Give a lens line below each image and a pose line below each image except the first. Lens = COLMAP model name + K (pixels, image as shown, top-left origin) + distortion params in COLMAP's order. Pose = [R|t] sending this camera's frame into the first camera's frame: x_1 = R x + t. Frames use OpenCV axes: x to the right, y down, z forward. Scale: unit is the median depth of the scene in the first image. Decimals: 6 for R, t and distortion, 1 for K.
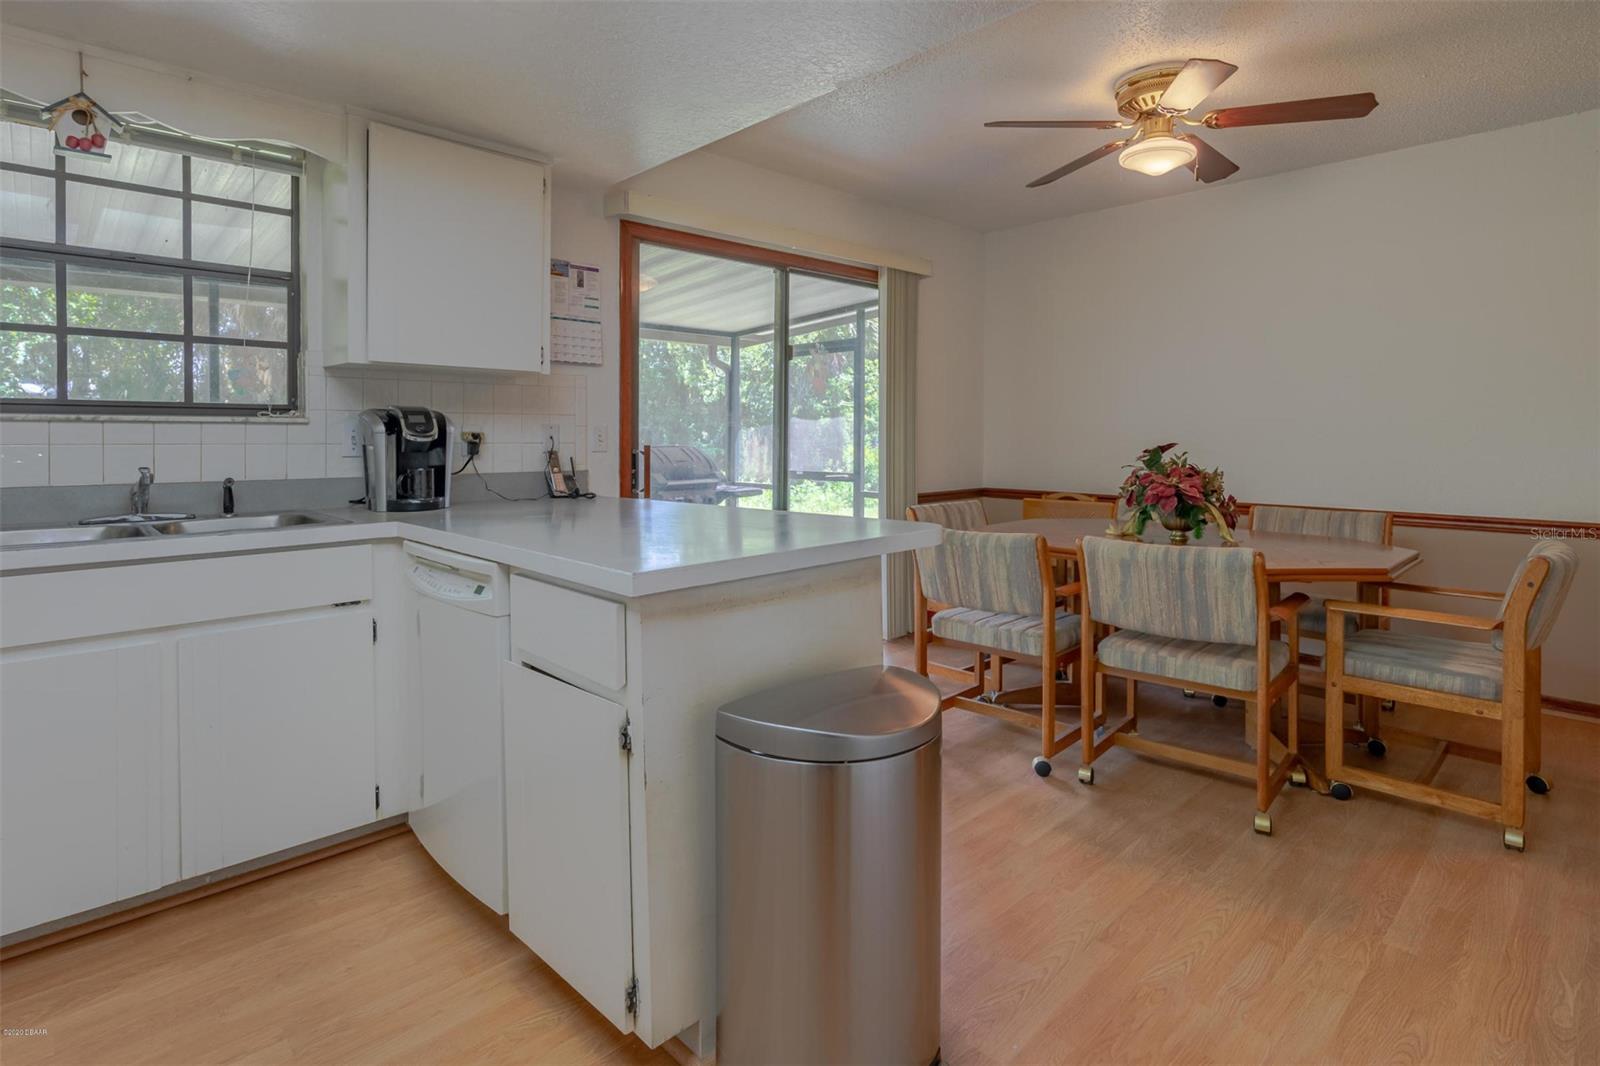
lens RADIAL K [[845.5, 0, 802.3], [0, 845.5, 413.3], [0, 0, 1]] dist [-0.020875, 0.009768]
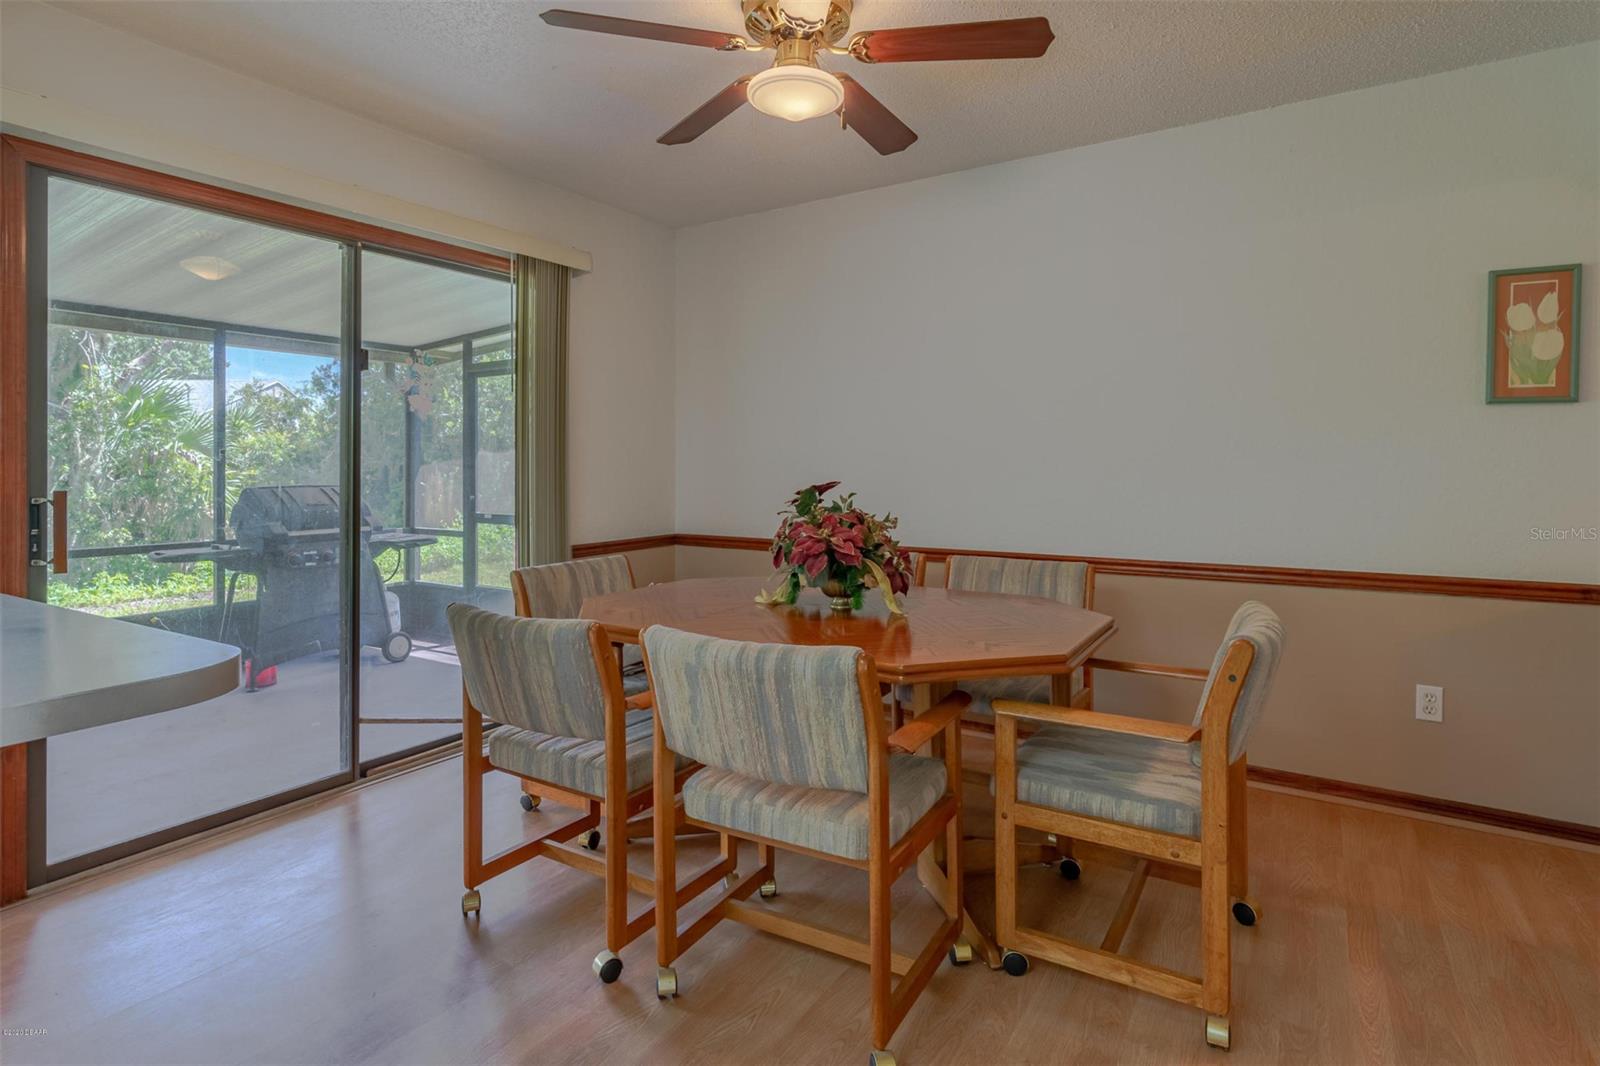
lens RADIAL K [[845.5, 0, 802.3], [0, 845.5, 413.3], [0, 0, 1]] dist [-0.020875, 0.009768]
pose [[0.974951, 0.014649, 0.221938, 0.281503], [-0.005137, 0.999046, -0.043373, 0.007594], [-0.222361, 0.041146, 0.974096, 0.299170]]
